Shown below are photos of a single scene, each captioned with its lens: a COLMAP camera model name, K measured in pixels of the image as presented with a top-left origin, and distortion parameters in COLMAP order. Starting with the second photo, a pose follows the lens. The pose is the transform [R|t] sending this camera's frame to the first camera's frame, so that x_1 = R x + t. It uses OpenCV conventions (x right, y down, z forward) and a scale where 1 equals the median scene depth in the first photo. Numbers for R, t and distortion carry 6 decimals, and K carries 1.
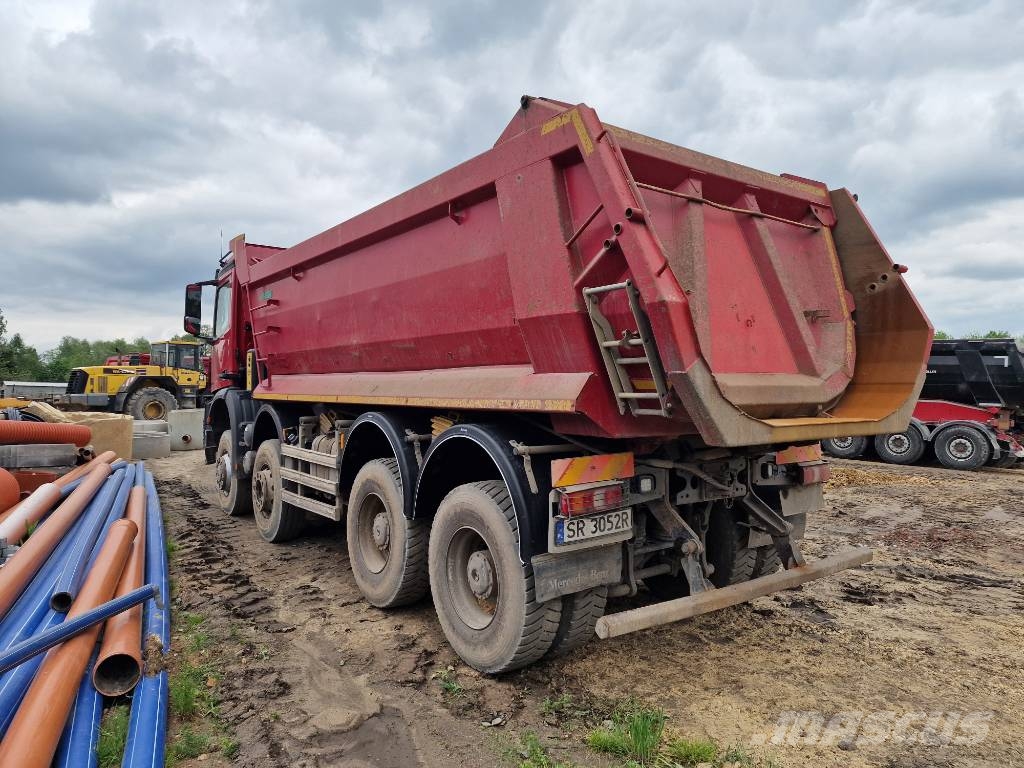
lens RADIAL K [[691.5, 0, 512.0], [0, 691.5, 384.0], [0, 0, 1]] dist [0.088198, -0.086797]
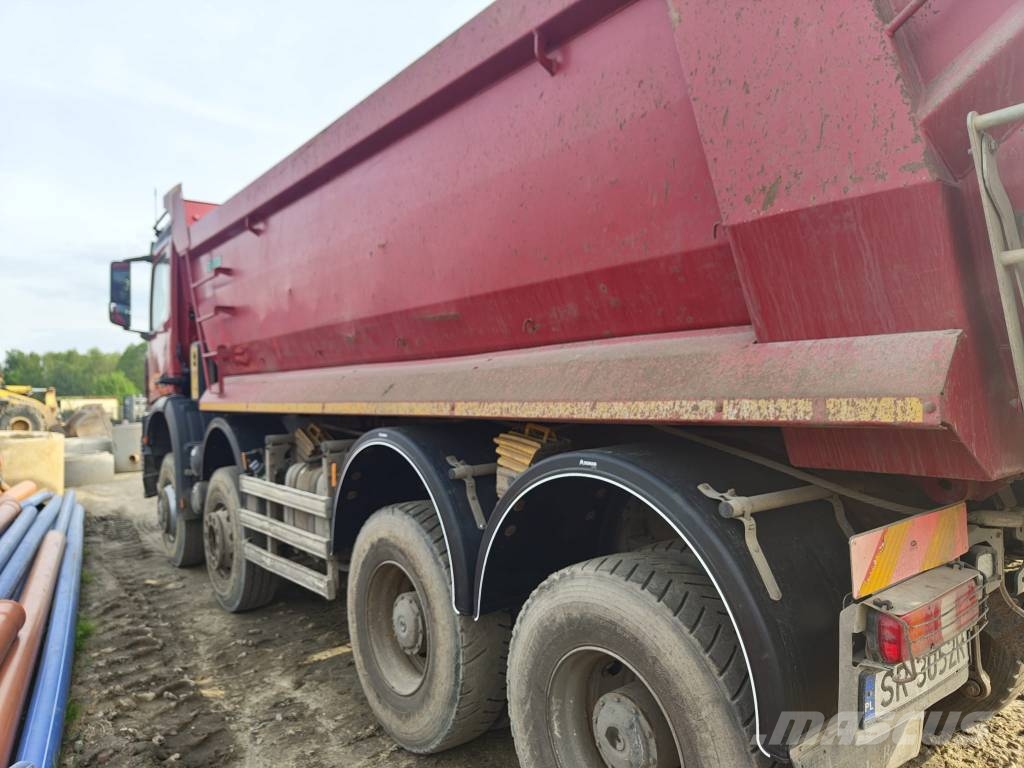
lens RADIAL K [[721.5, 0, 510.8], [0, 721.5, 397.9], [0, 0, 1]] dist [0.001246, 0.001630]
pose [[0.999021, -0.030510, 0.032047, -0.095071], [0.029899, 0.999365, 0.019396, 0.004528], [-0.032618, -0.018418, 0.999298, 0.315937]]
